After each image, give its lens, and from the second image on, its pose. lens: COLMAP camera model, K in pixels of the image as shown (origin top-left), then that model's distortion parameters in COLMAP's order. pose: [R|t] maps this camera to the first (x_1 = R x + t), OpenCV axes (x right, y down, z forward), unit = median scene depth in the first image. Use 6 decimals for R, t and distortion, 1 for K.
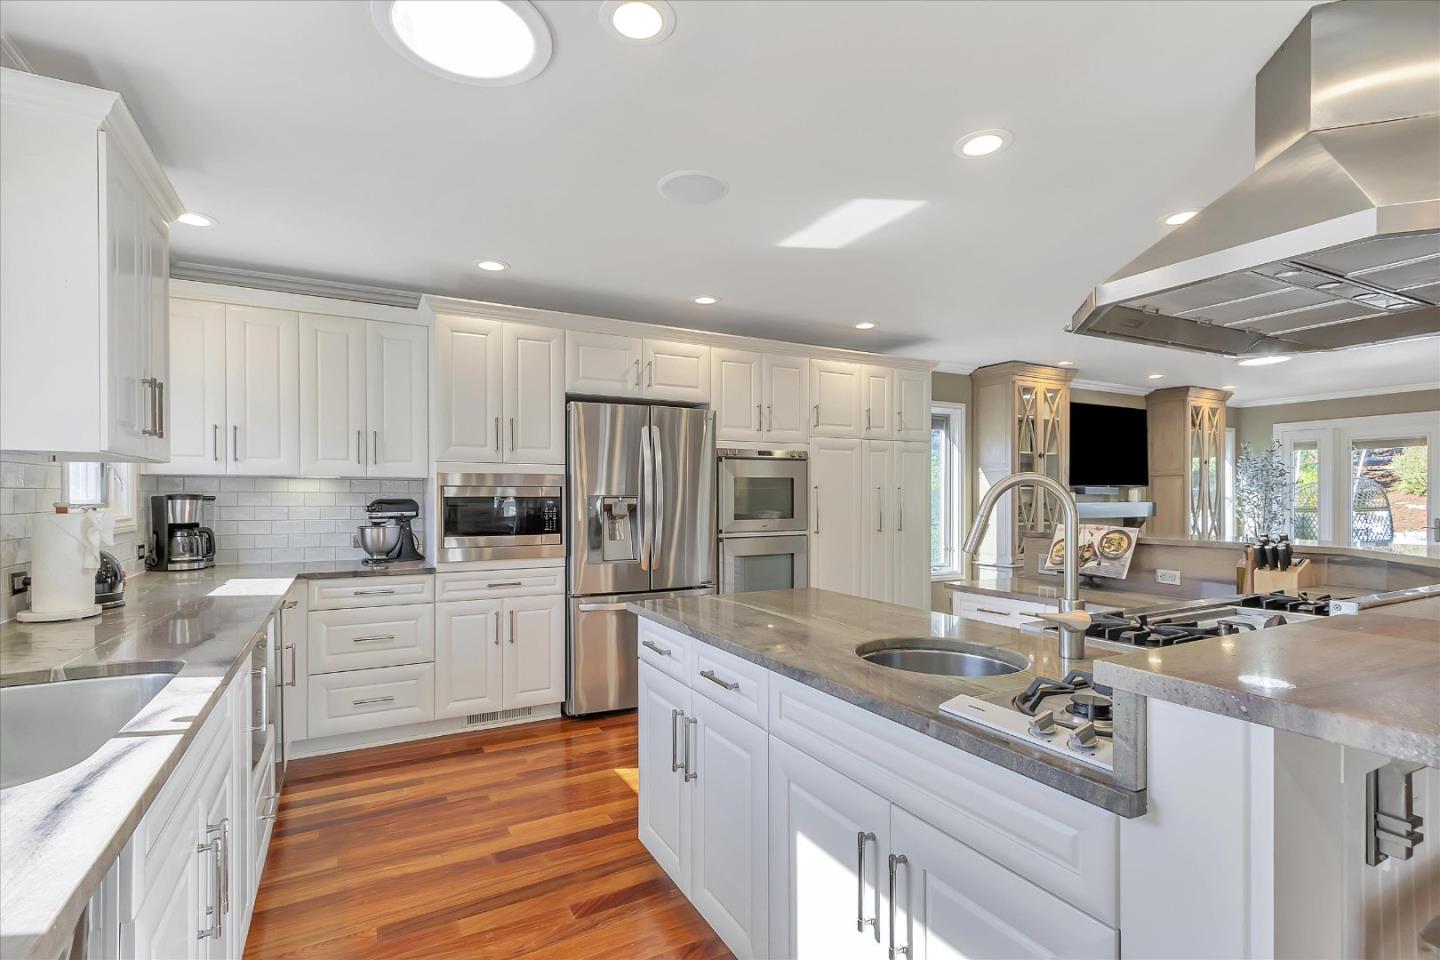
lens RADIAL K [[665.5, 0, 707.1], [0, 665.5, 500.3], [0, 0, 1]] dist [0.002796, 0.000231]
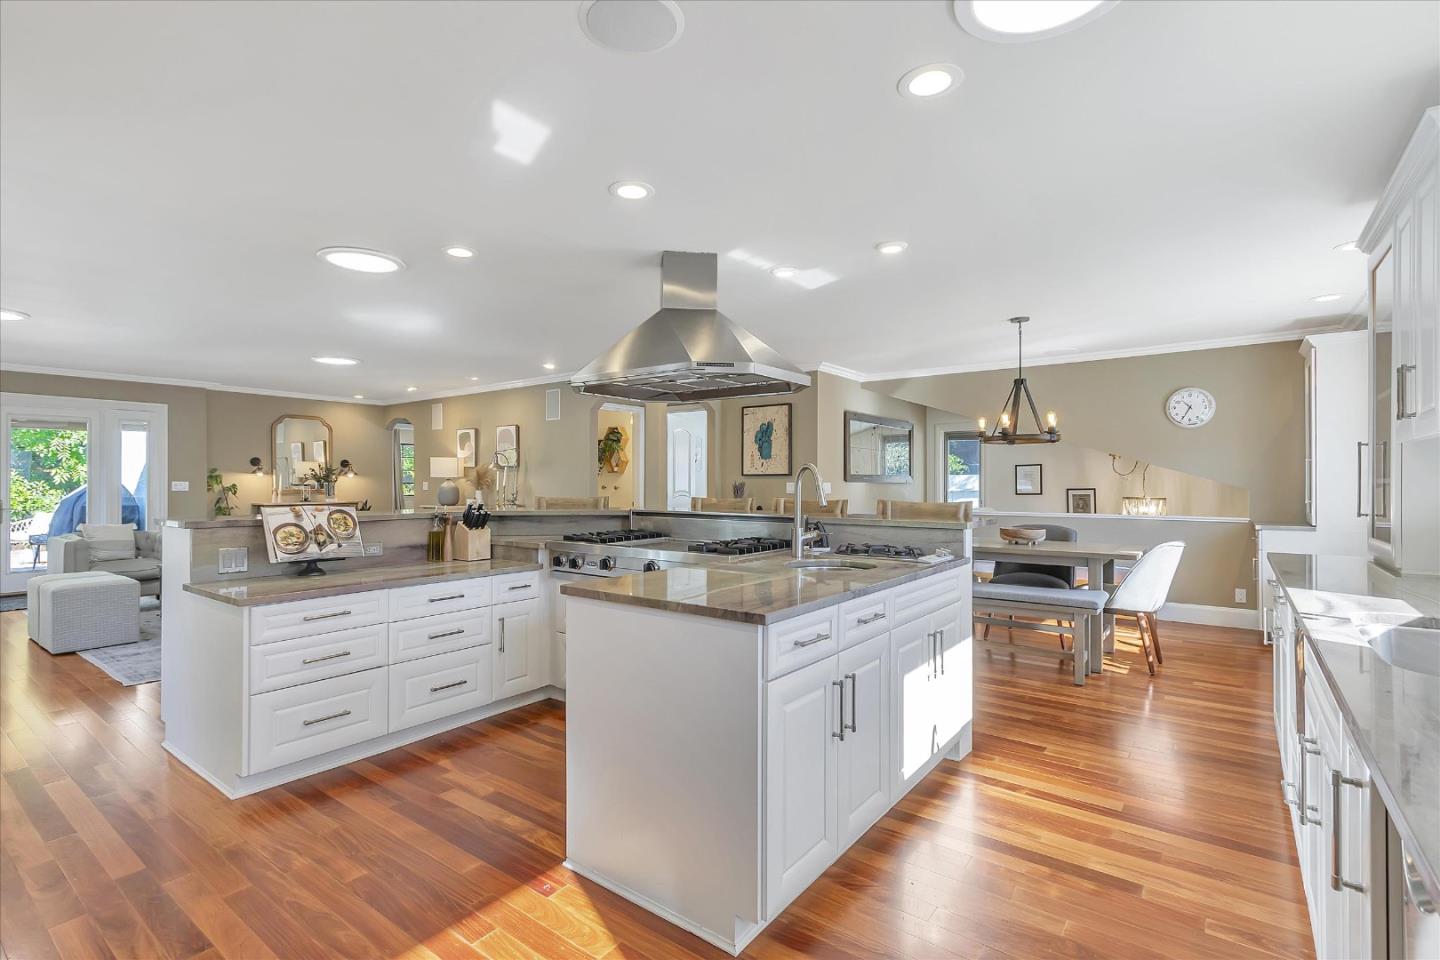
lens RADIAL K [[676.0, 0, 715.3], [0, 676.0, 487.3], [0, 0, 1]] dist [0.000773, 0.000099]
pose [[-0.419710, -0.008451, 0.907619, -0.507191], [0.002608, 0.999941, 0.010516, 0.002891], [-0.907655, 0.006781, -0.419663, 0.897131]]
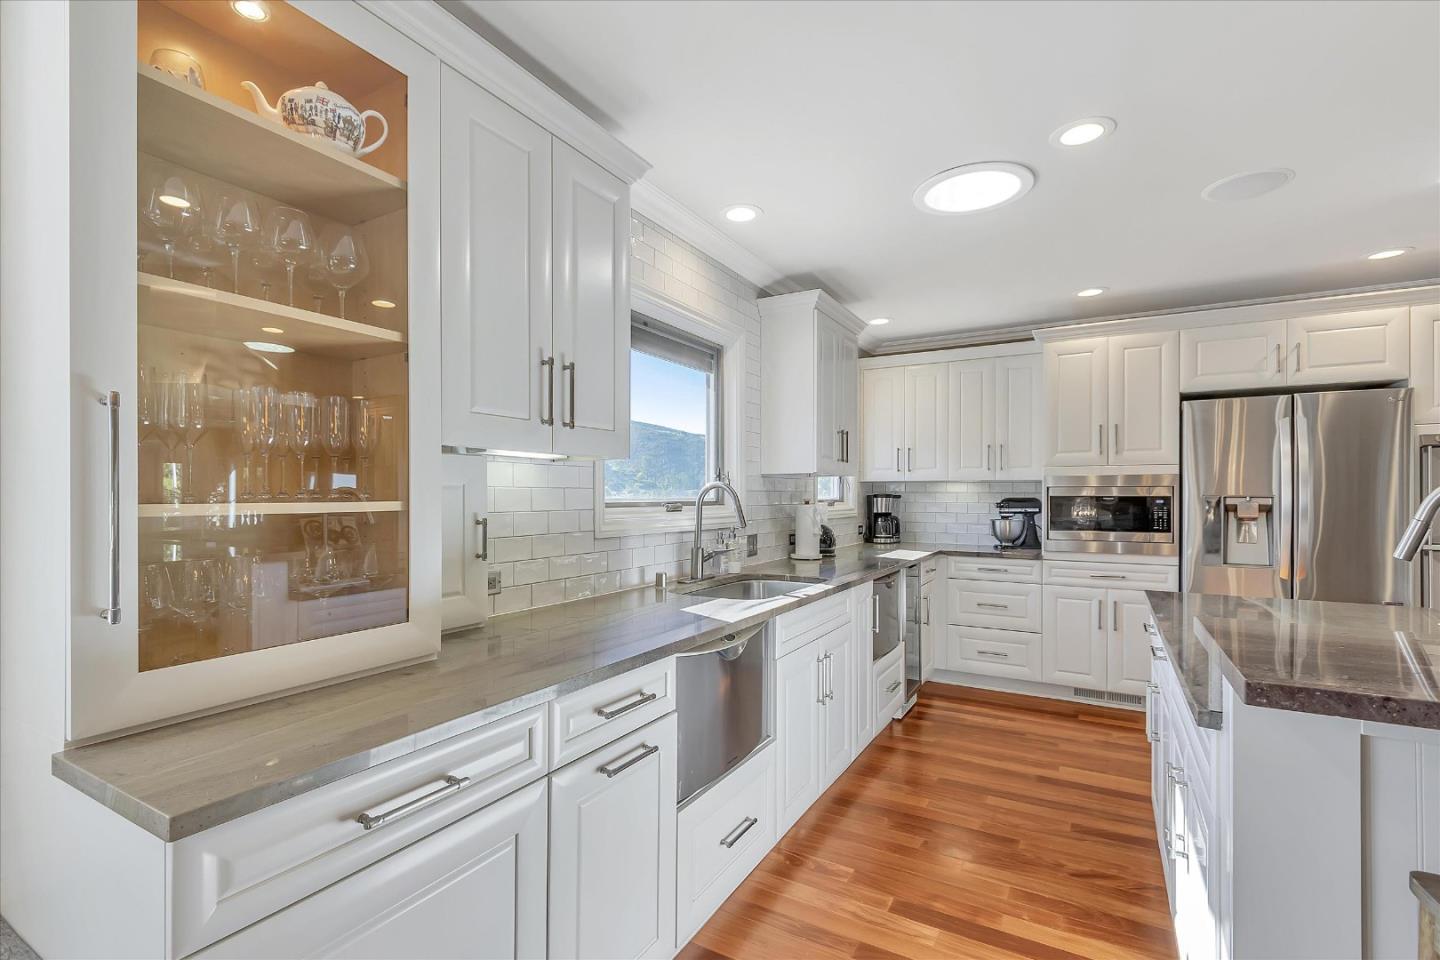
lens RADIAL K [[656.9, 0, 698.3], [0, 656.9, 497.8], [0, 0, 1]] dist [-0.009766, -0.000120]
pose [[0.515422, 0.005344, -0.856920, 0.282975], [-0.006024, 0.999978, 0.002613, -0.001665], [0.856915, 0.003815, 0.515443, -0.140540]]
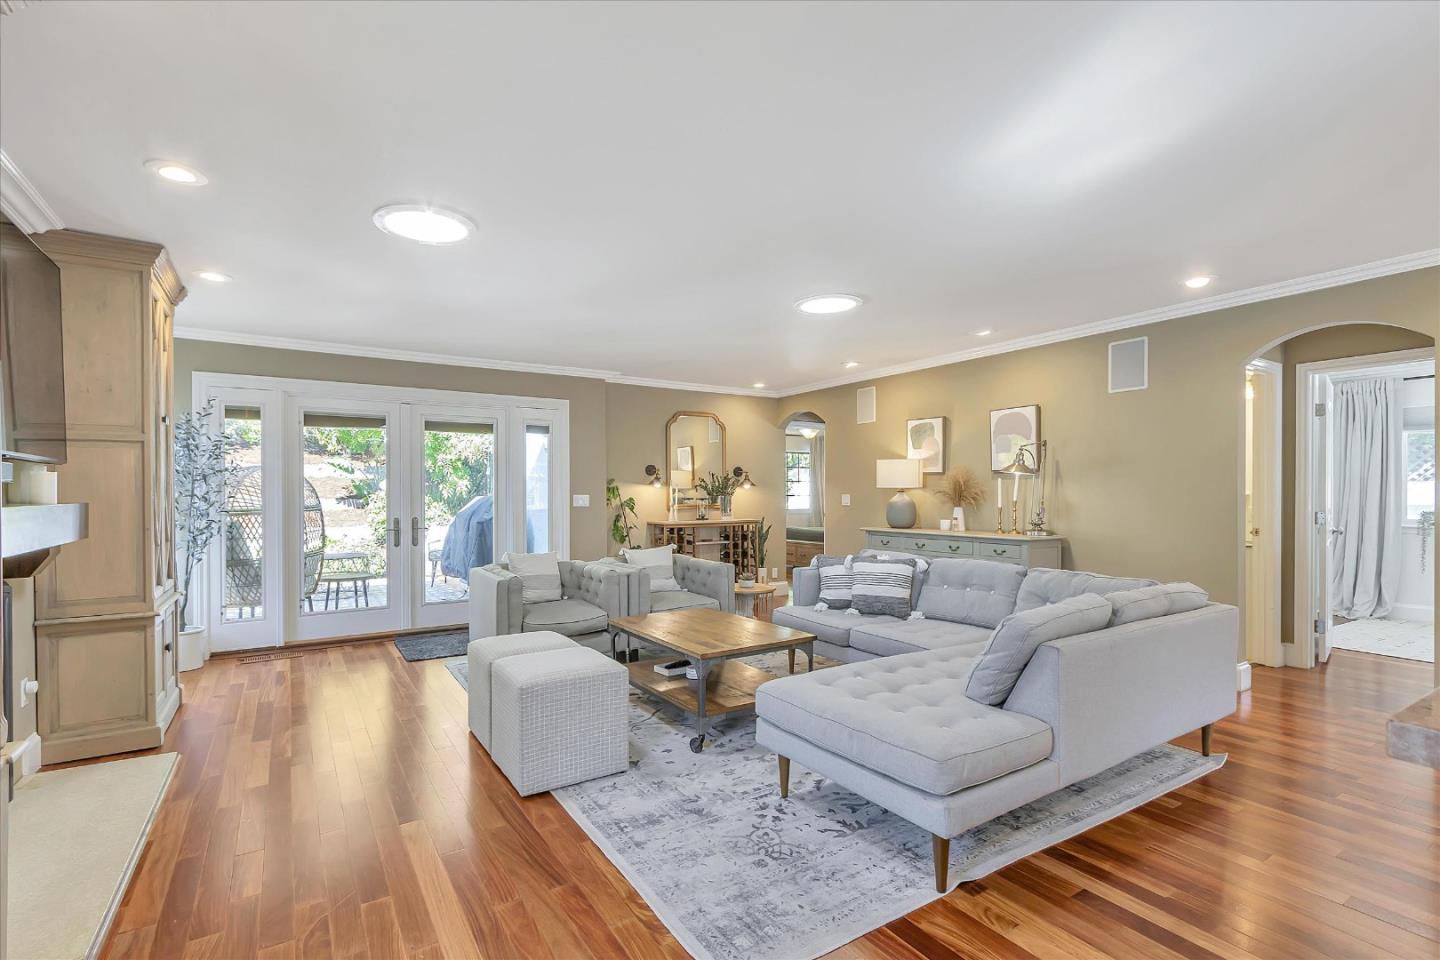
lens RADIAL K [[656.9, 0, 698.3], [0, 656.9, 497.8], [0, 0, 1]] dist [-0.009766, -0.000120]
pose [[-0.062063, -0.006511, 0.998051, 0.524339], [0.005767, 0.999960, 0.006882, 0.000097], [-0.998056, 0.006183, -0.062023, 1.379691]]
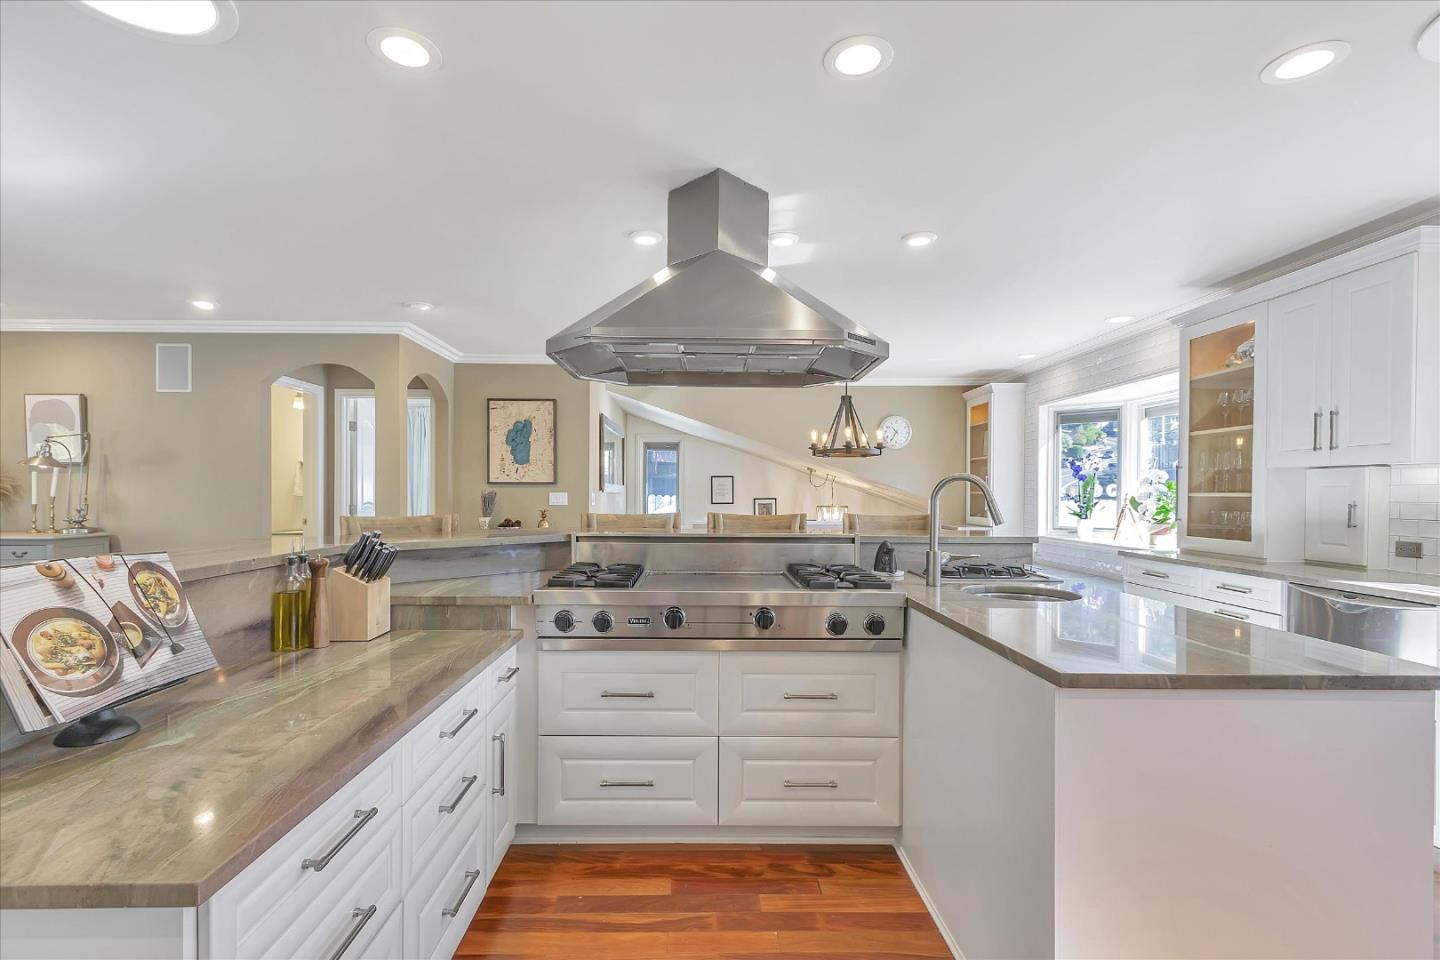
lens RADIAL K [[665.5, 0, 707.1], [0, 665.5, 500.3], [0, 0, 1]] dist [0.002796, 0.000231]
pose [[-0.888893, -0.011591, 0.457967, 0.129415], [-0.004188, 0.999844, 0.017175, -0.000551], [-0.458095, 0.013349, -0.888803, 1.177901]]
